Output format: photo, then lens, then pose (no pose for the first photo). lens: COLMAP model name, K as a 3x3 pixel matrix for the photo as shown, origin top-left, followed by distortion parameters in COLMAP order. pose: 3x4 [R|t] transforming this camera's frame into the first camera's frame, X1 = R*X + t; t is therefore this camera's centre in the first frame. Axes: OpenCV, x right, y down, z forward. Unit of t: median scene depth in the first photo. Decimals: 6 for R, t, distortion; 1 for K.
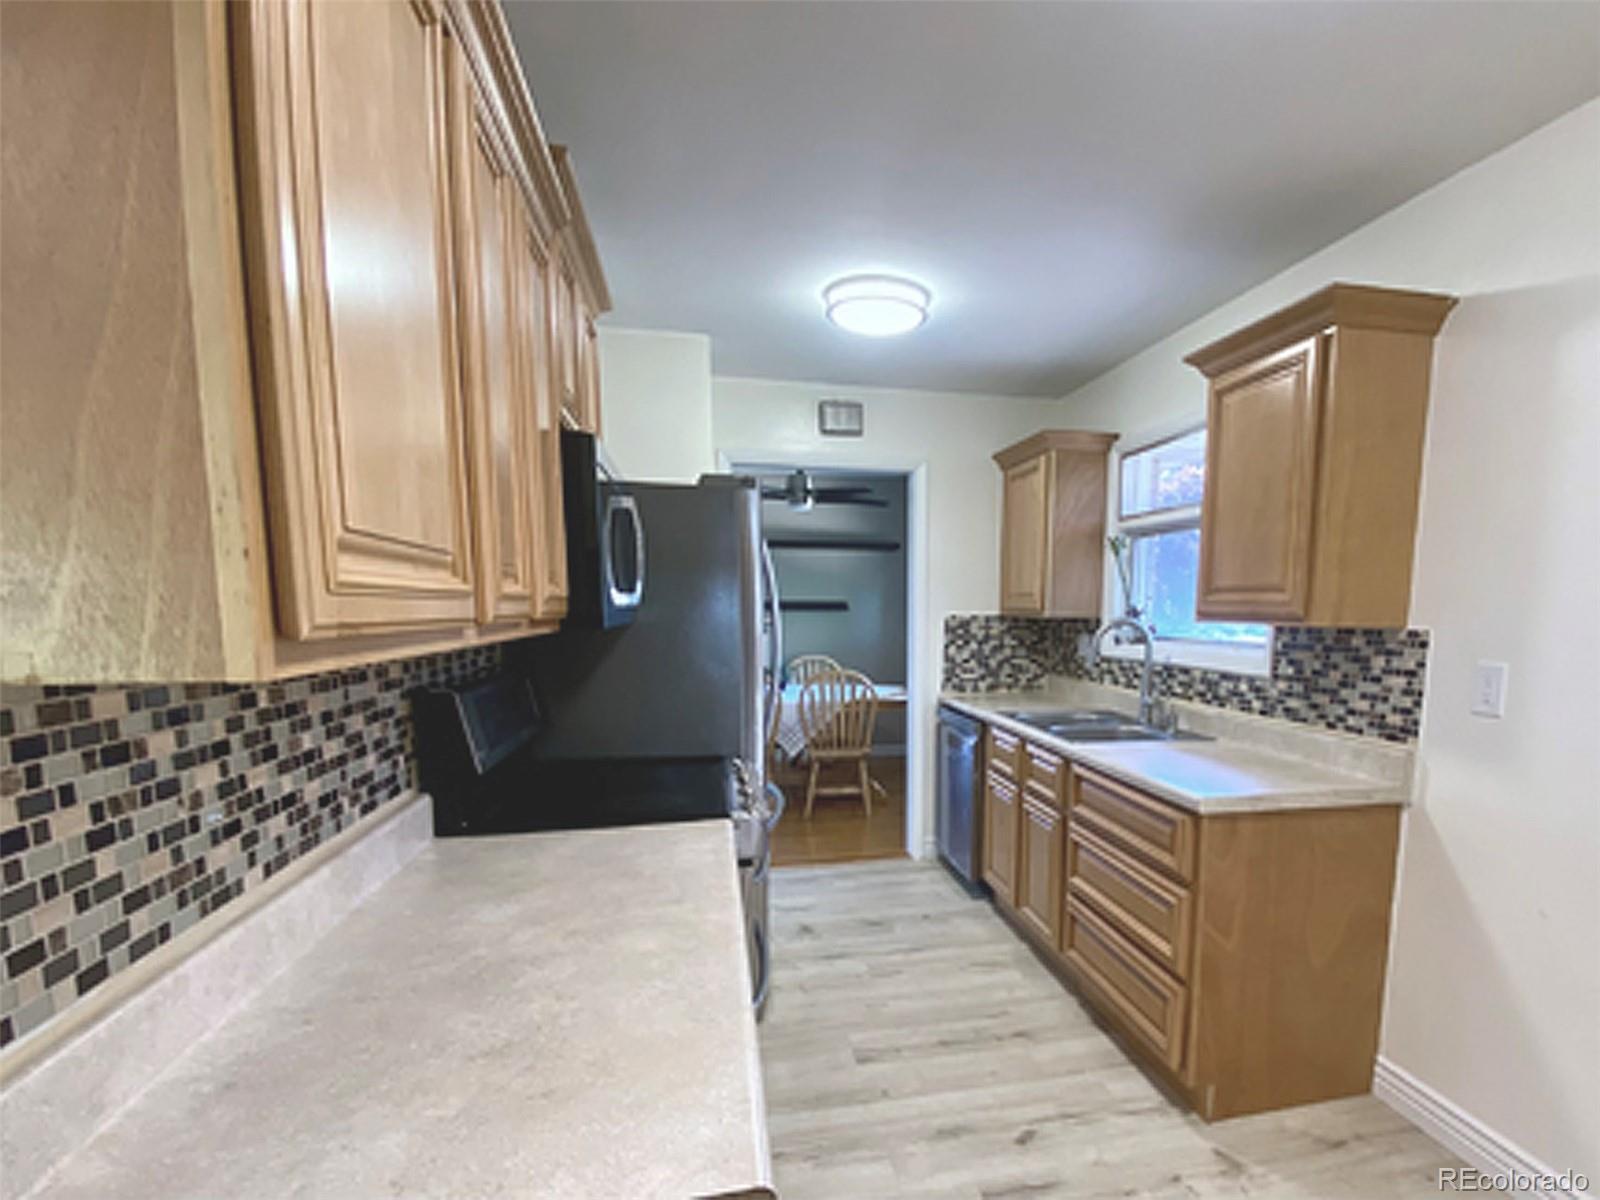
lens RADIAL K [[654.3, 0, 801.3], [0, 654.3, 595.3], [0, 0, 1]] dist [-0.000859, -0.004618]
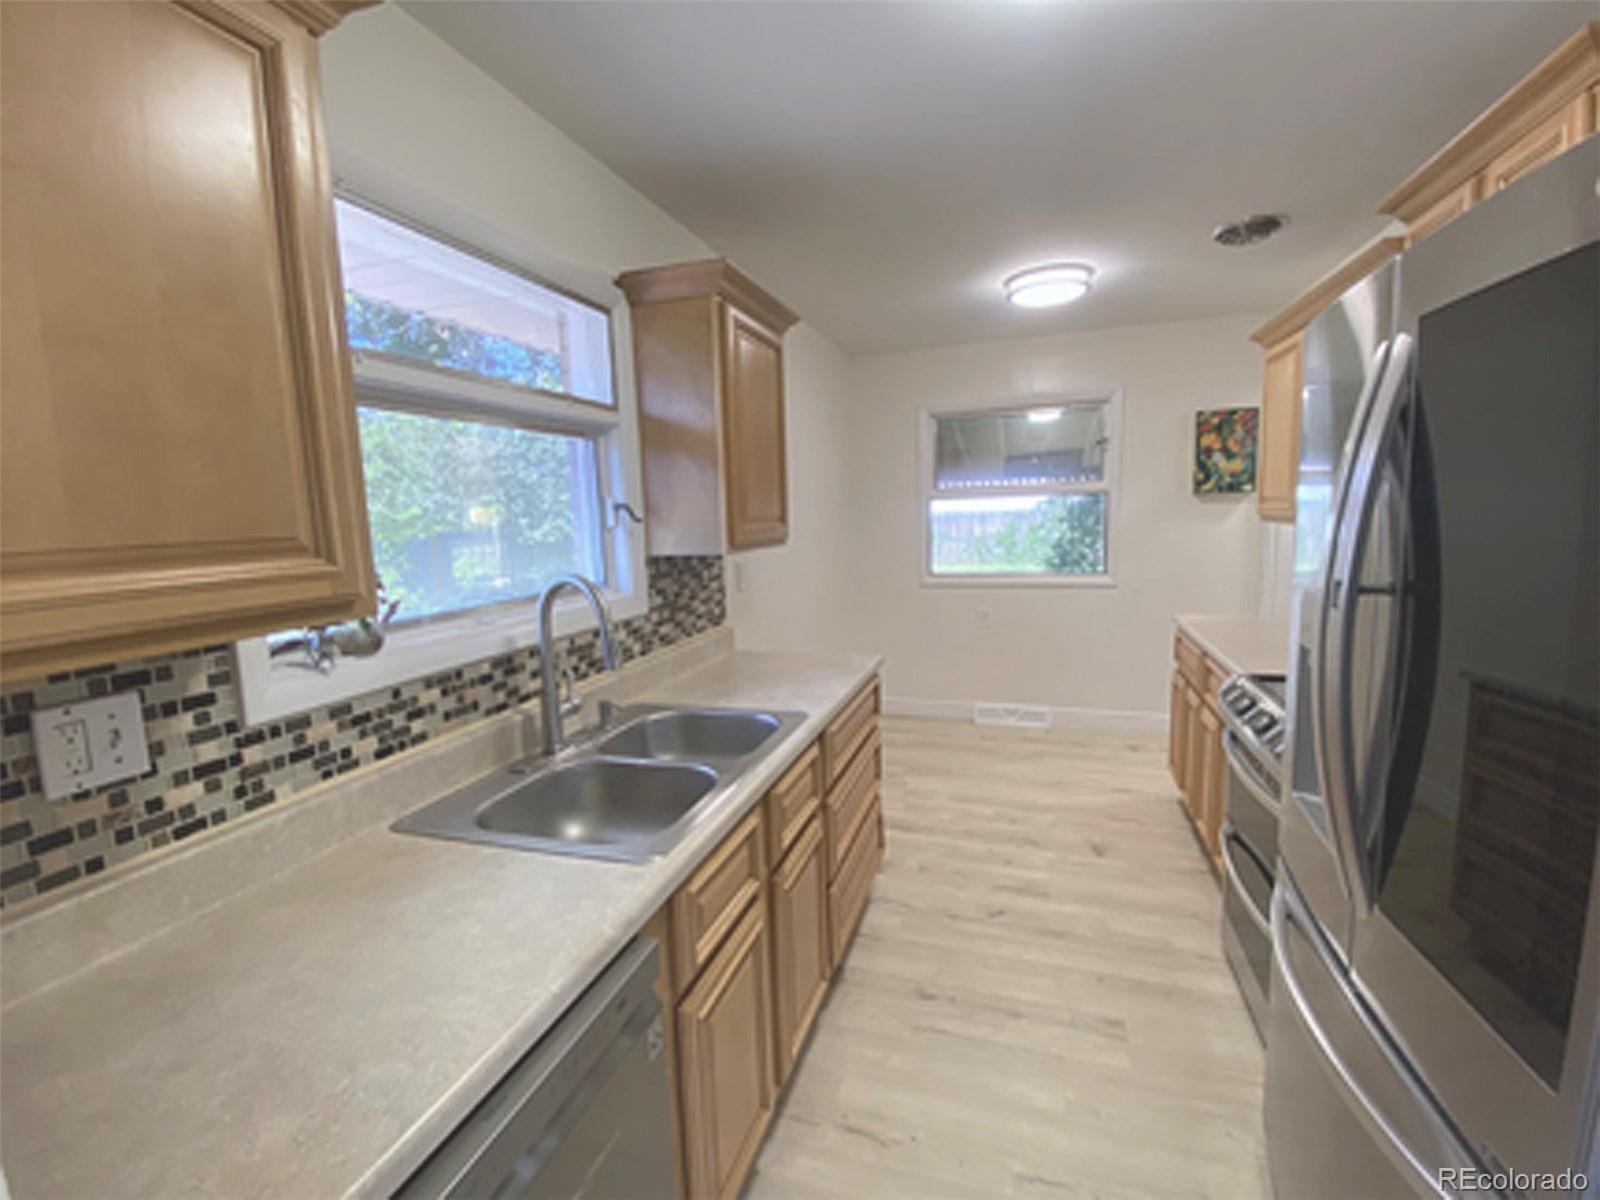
lens RADIAL K [[654.3, 0, 798.3], [0, 654.3, 590.4], [0, 0, 1]] dist [-0.000859, -0.004618]
pose [[-0.895678, -0.009189, 0.444609, 0.087142], [0.044027, 0.993042, 0.109218, -0.003618], [-0.442519, 0.117399, -0.889041, 1.780615]]
